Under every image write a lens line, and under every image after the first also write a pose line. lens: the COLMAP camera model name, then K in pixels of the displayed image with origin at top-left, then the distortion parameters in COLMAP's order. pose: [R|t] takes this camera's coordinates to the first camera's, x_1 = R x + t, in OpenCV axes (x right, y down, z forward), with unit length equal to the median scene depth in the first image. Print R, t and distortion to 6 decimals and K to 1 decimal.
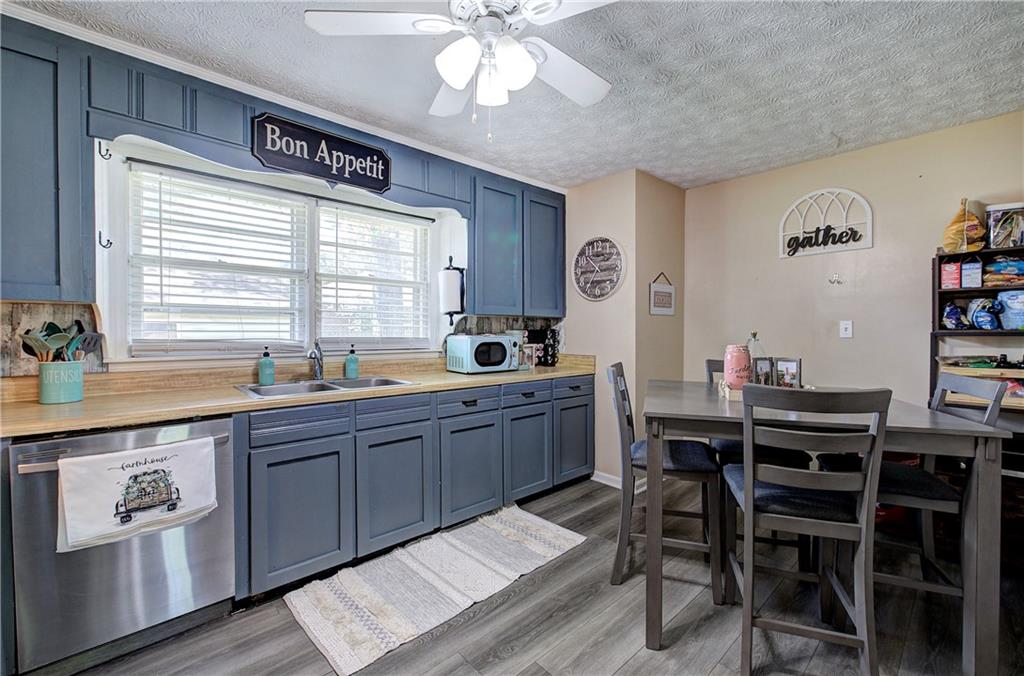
lens RADIAL K [[440.0, 0, 515.3], [0, 440.0, 336.3], [0, 0, 1]] dist [-0.000767, 0.000282]
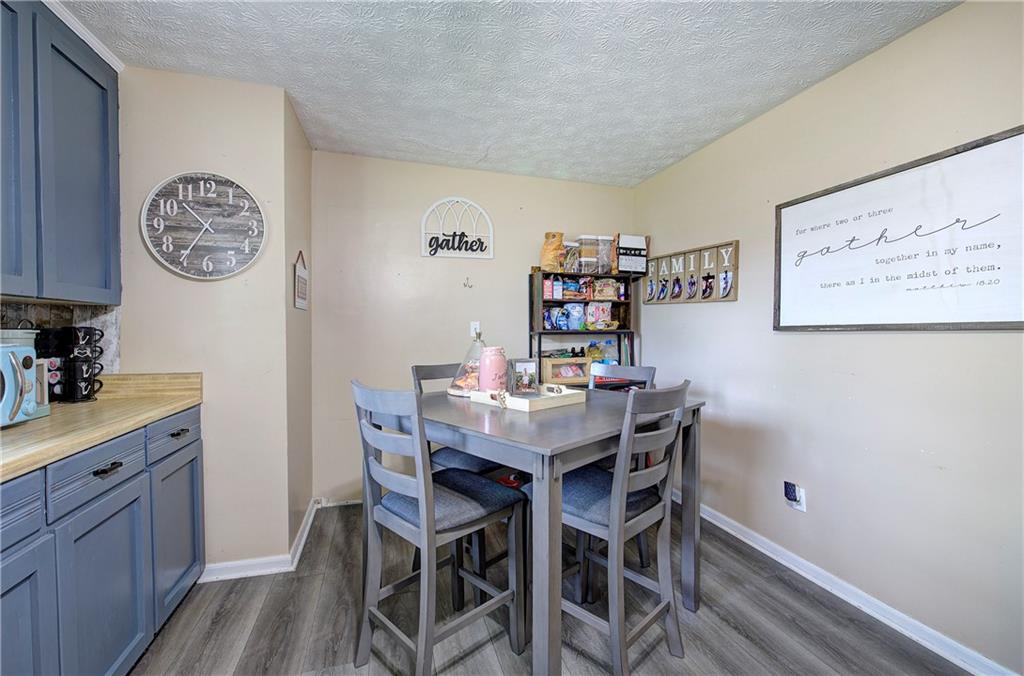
lens RADIAL K [[440.0, 0, 518.0], [0, 440.0, 335.7], [0, 0, 1]] dist [-0.000767, 0.000282]
pose [[0.427301, -0.010611, 0.904047, -0.241482], [0.009536, 0.999928, 0.007229, -0.008346], [-0.904059, 0.005532, 0.427371, 0.507095]]
